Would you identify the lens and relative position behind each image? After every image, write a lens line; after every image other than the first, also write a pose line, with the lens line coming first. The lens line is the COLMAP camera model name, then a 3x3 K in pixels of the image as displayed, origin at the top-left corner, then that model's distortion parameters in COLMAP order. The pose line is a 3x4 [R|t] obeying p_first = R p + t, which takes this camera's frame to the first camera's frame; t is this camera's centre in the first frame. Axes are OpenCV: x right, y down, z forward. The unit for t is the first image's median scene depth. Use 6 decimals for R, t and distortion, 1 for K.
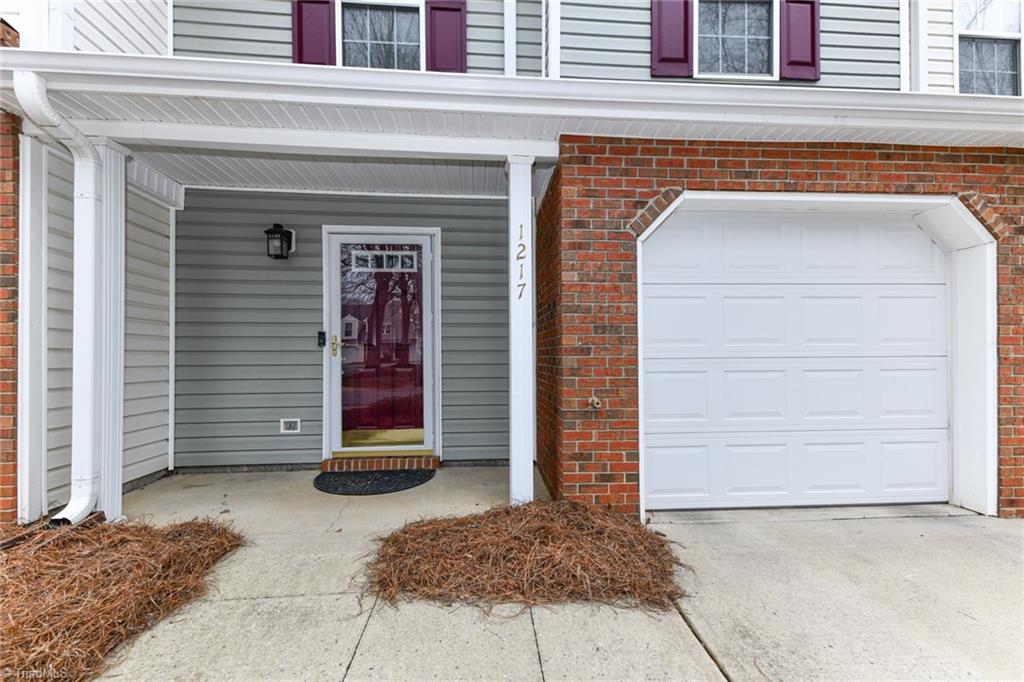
lens RADIAL K [[420.7, 0, 506.8], [0, 420.7, 346.4], [0, 0, 1]] dist [0.007908, -0.000074]
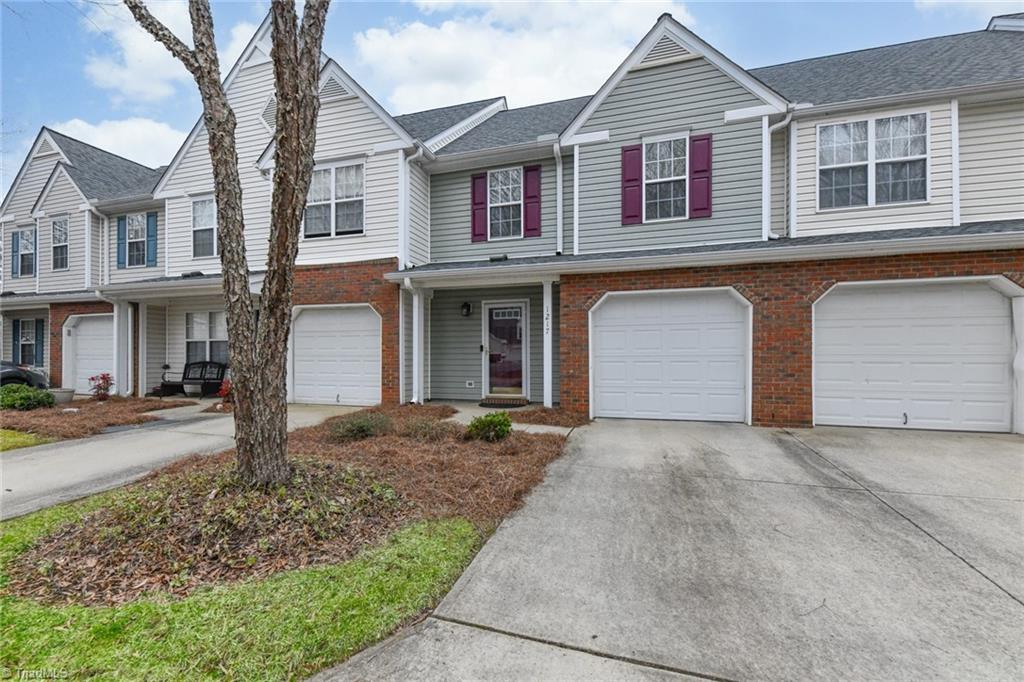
lens RADIAL K [[406.5, 0, 514.9], [0, 406.5, 349.4], [0, 0, 1]] dist [0.001659, -0.000304]
pose [[0.939174, -0.004215, -0.343416, 0.707646], [0.004177, 0.999991, -0.000850, -0.012863], [0.343416, -0.000636, 0.939183, -1.468832]]
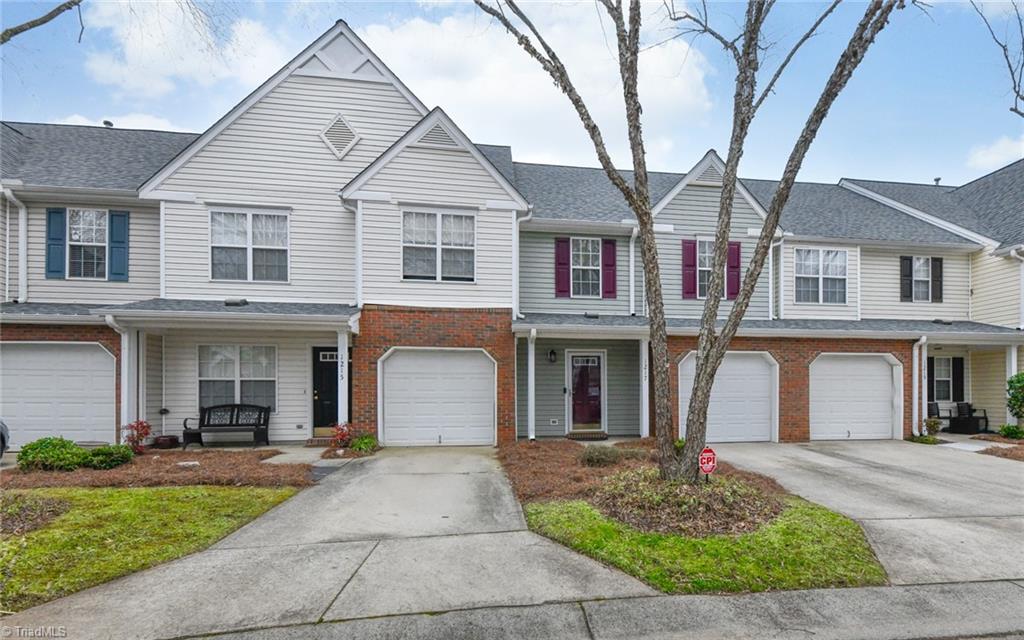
lens RADIAL K [[429.1, 0, 570.8], [0, 429.1, 383.1], [0, 0, 1]] dist [-0.000352, -0.000228]
pose [[0.997572, 0.003165, 0.069570, -0.795123], [-0.002746, 0.999978, -0.006118, -0.065145], [-0.069587, 0.005912, 0.997558, -2.386551]]
